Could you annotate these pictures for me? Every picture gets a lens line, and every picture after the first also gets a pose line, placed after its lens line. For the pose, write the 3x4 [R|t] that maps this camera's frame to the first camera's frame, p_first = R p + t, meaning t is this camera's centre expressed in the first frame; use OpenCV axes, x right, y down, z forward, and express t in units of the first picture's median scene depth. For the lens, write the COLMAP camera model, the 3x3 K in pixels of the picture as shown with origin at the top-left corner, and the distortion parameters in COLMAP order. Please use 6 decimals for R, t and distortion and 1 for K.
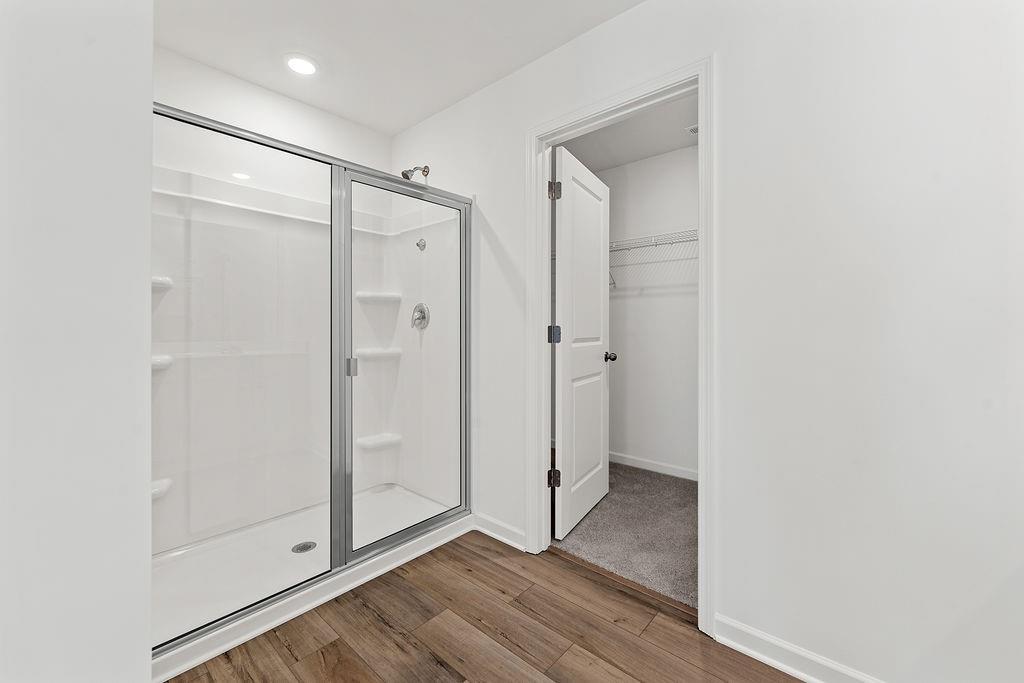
lens RADIAL K [[423.8, 0, 513.3], [0, 423.8, 330.6], [0, 0, 1]] dist [-0.001010, -0.000876]
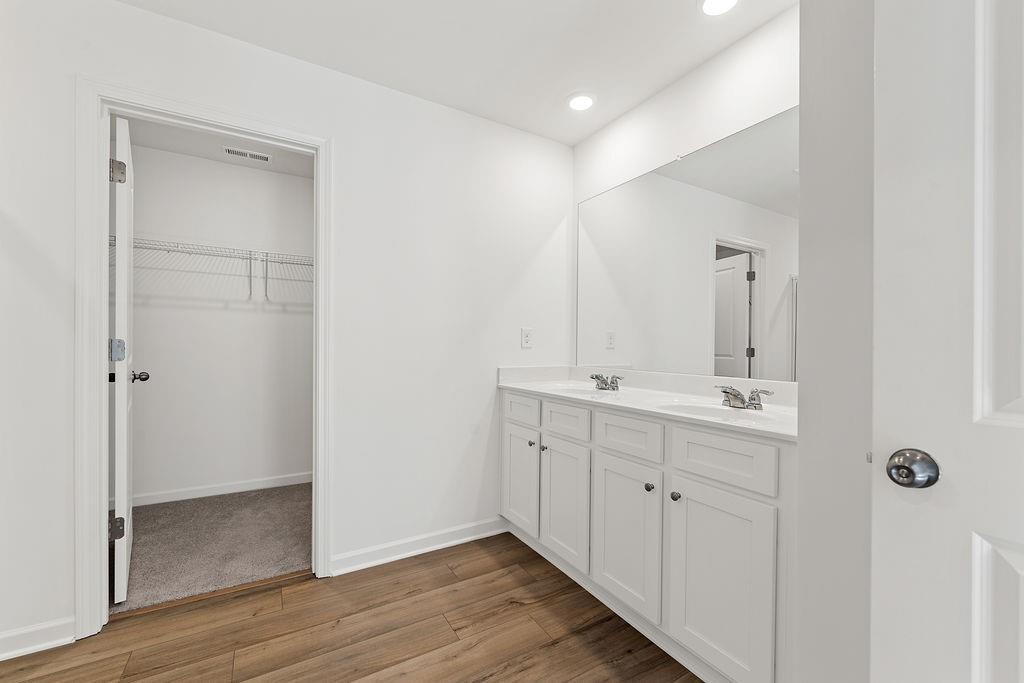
lens RADIAL K [[423.8, 0, 511.2], [0, 423.8, 342.4], [0, 0, 1]] dist [-0.001010, -0.000876]
pose [[0.320989, -0.005581, 0.947066, -0.506063], [0.015790, 0.999875, 0.000540, 0.008148], [-0.946951, 0.014781, 0.321038, 0.030660]]
